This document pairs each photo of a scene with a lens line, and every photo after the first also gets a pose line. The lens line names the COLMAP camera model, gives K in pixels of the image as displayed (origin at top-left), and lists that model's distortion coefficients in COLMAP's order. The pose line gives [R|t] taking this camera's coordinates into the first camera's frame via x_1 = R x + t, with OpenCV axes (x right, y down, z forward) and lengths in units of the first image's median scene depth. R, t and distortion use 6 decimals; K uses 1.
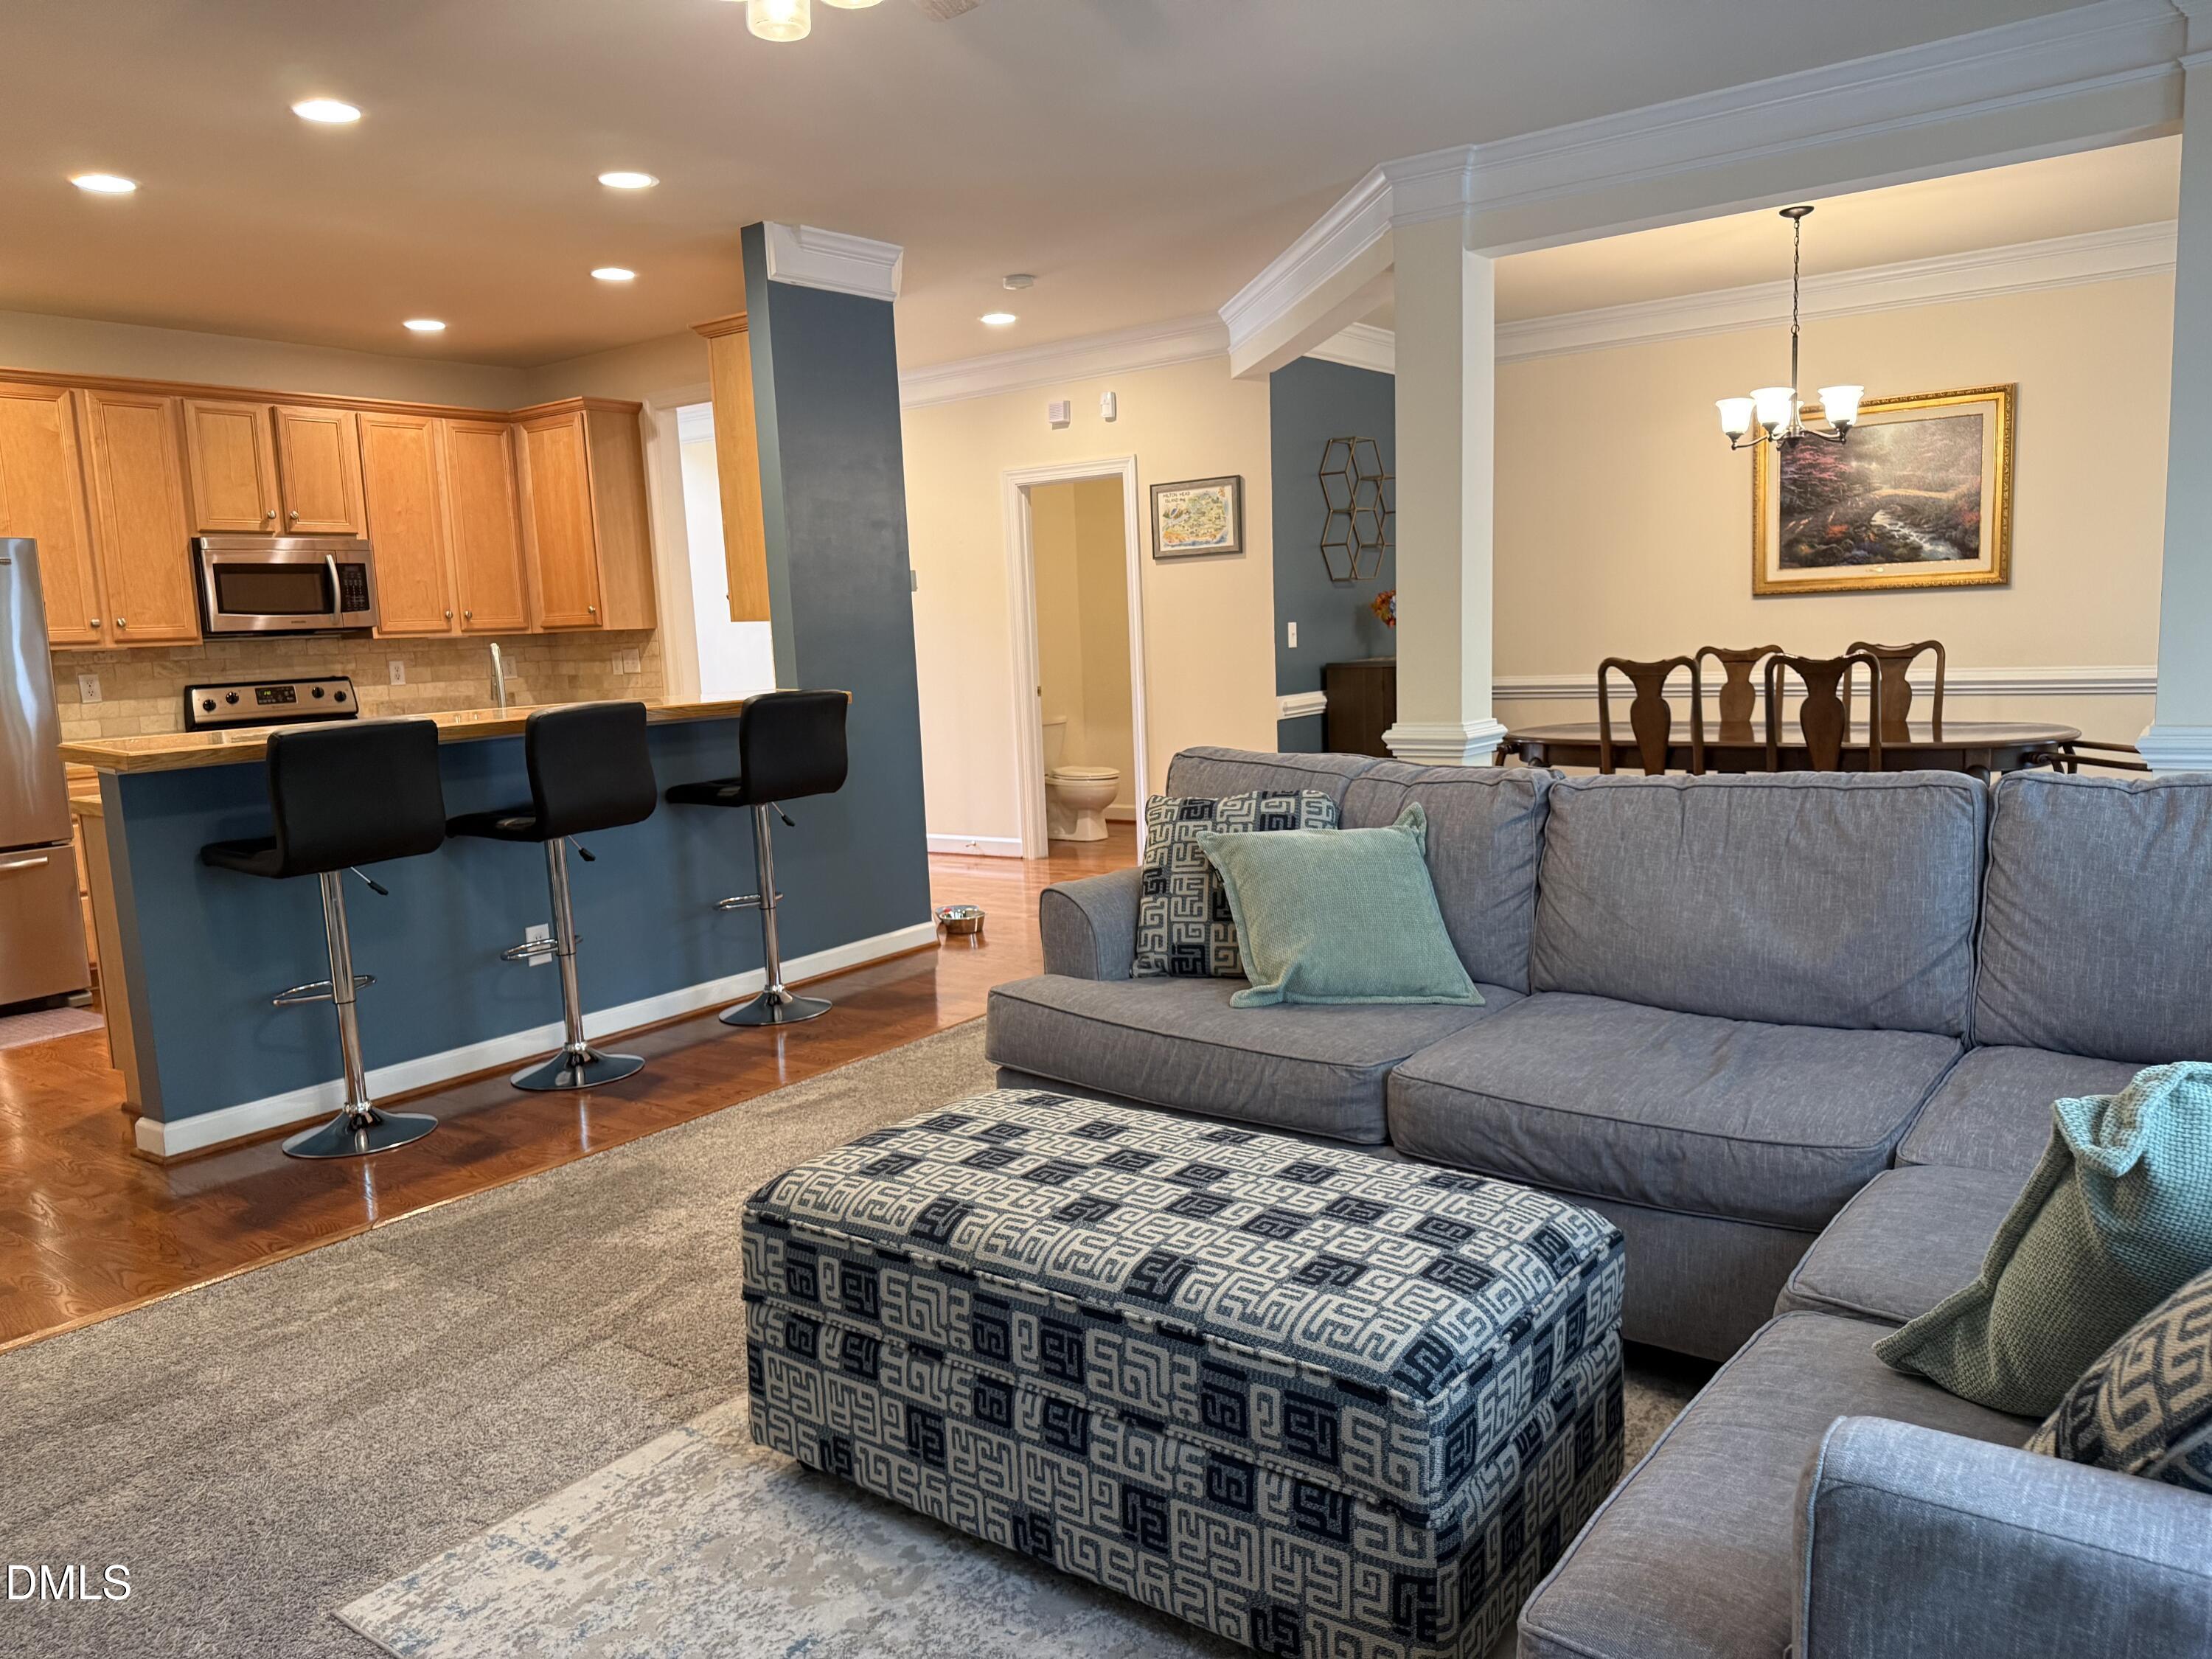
lens RADIAL K [[1555.5, 0, 1082.5], [0, 1555.5, 824.2], [0, 0, 1]] dist [0.058813, -0.082079]
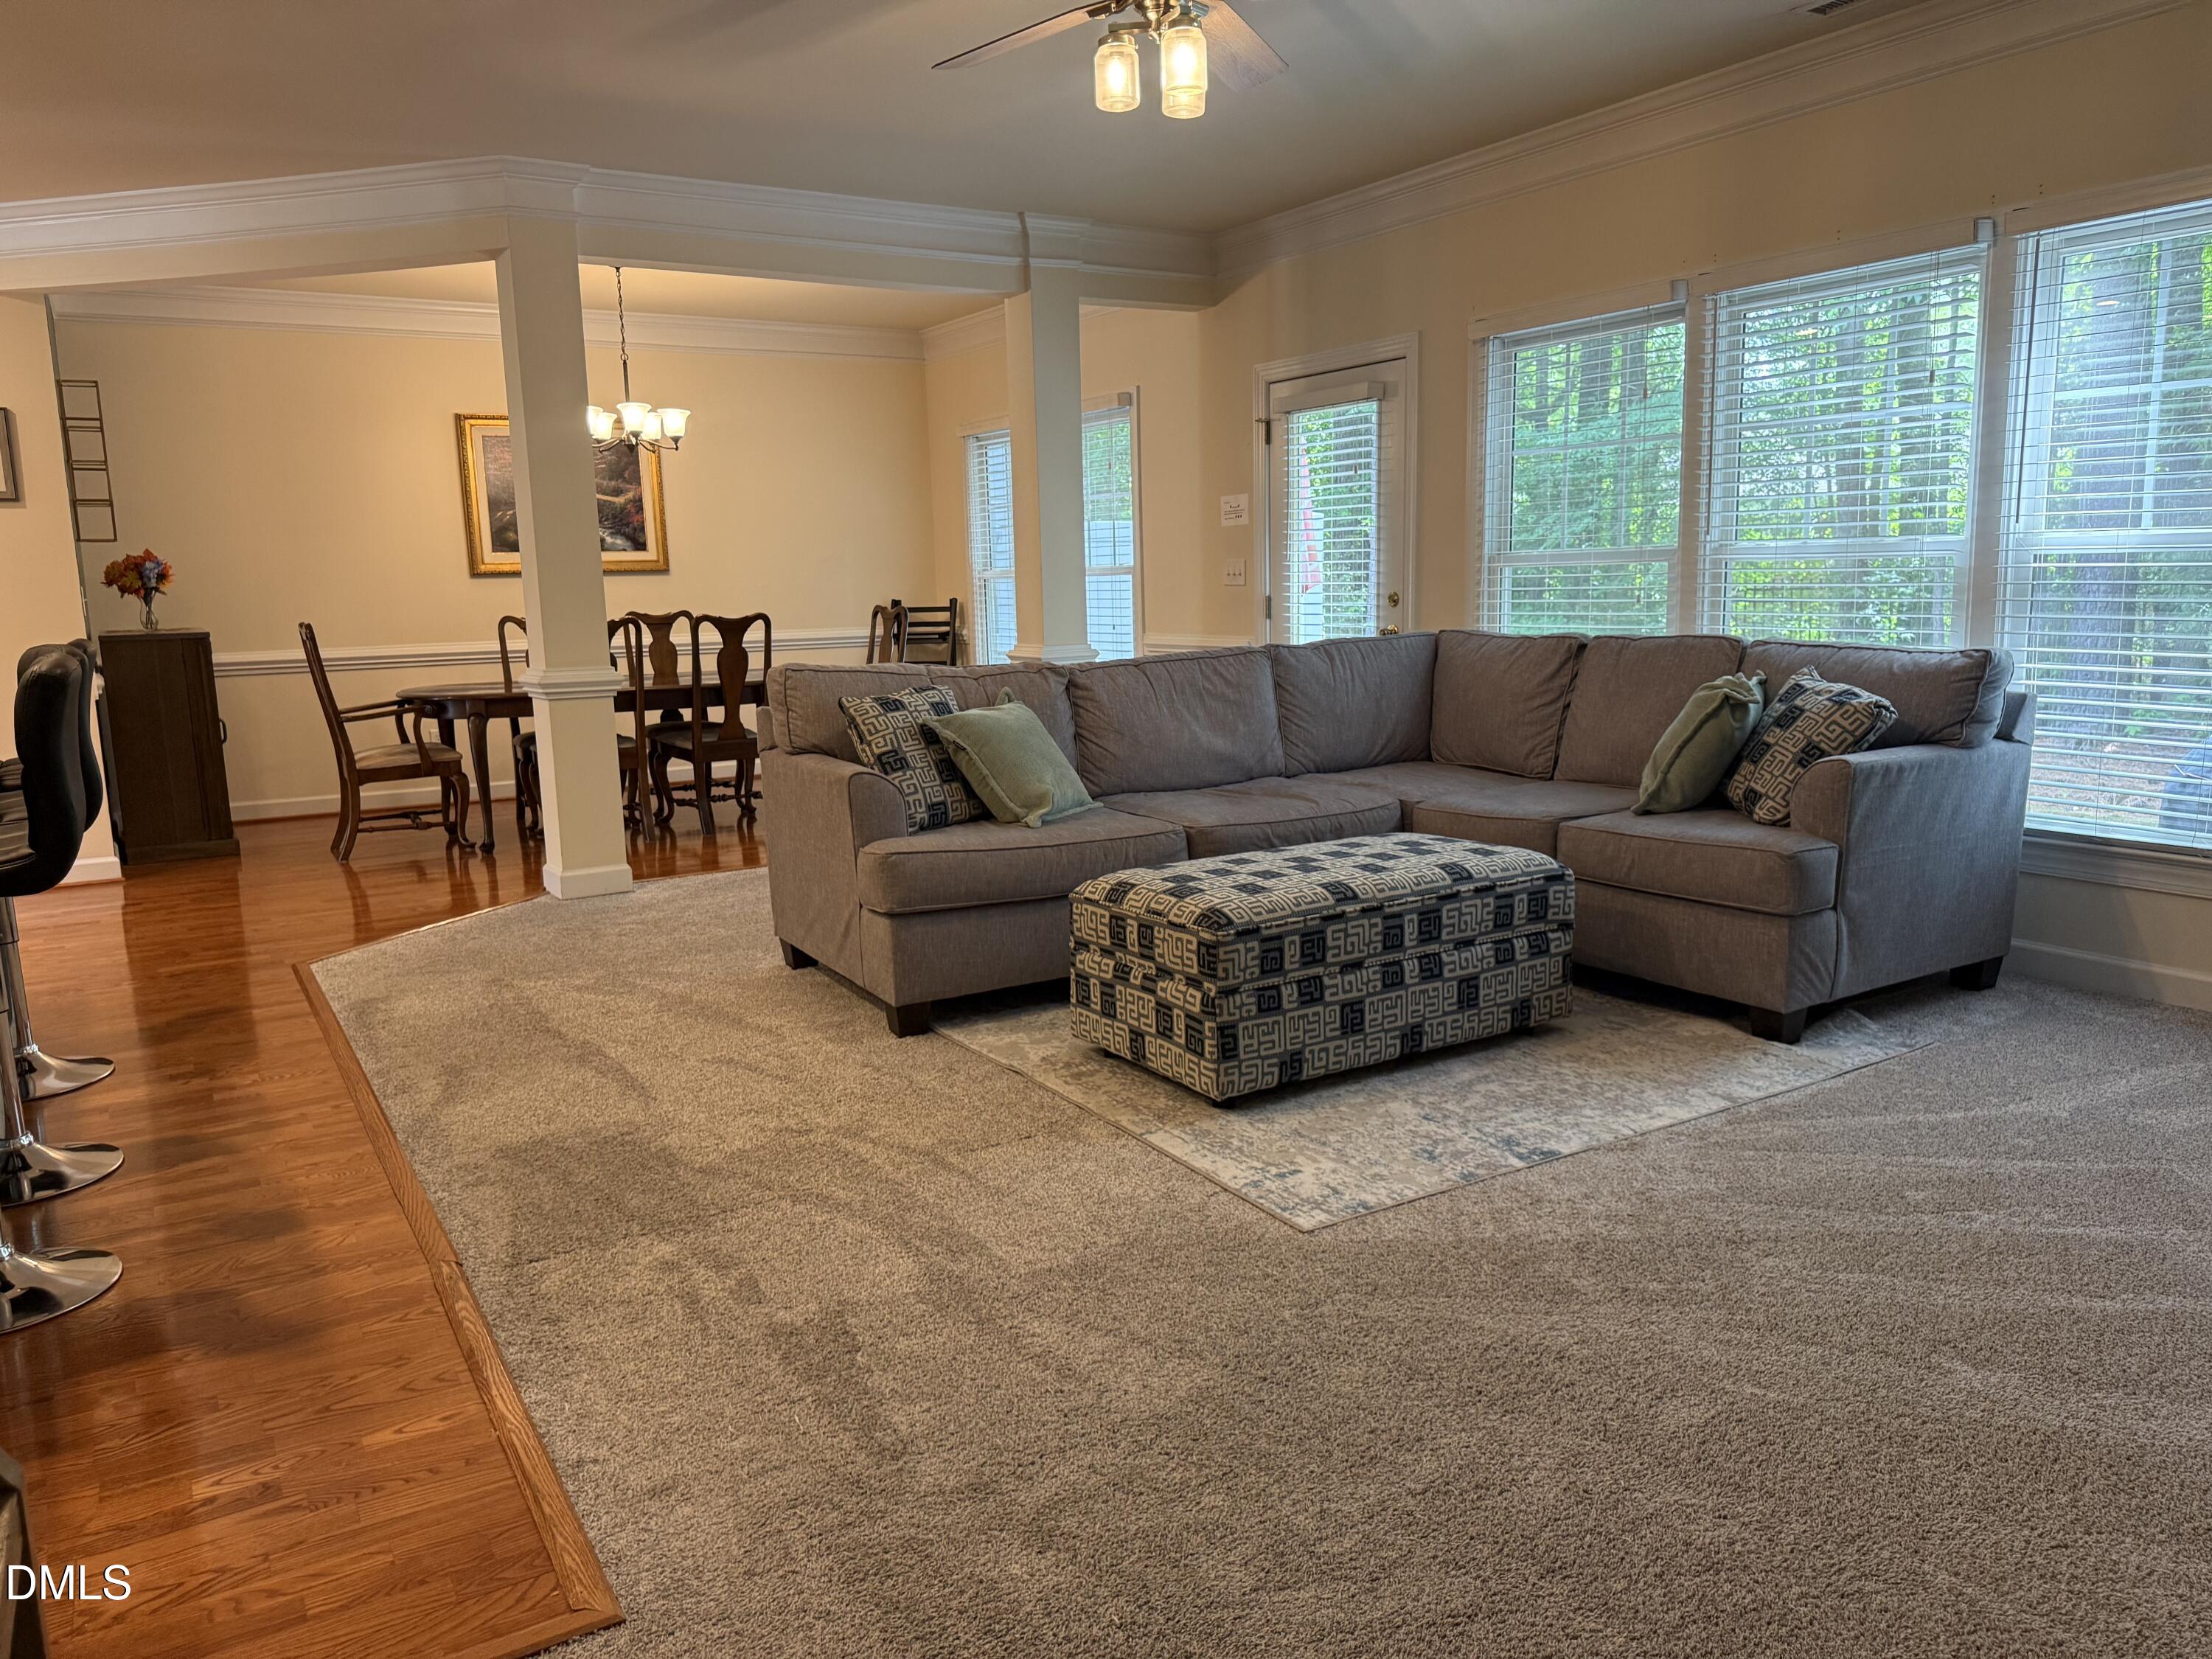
lens RADIAL K [[1555.5, 0, 1114.4], [0, 1555.5, 816.1], [0, 0, 1]] dist [0.058813, -0.082079]
pose [[0.372296, -0.116195, 0.920812, -1.316897], [0.132590, 0.988615, 0.071143, 0.019131], [-0.918594, 0.095604, 0.383464, 0.443914]]
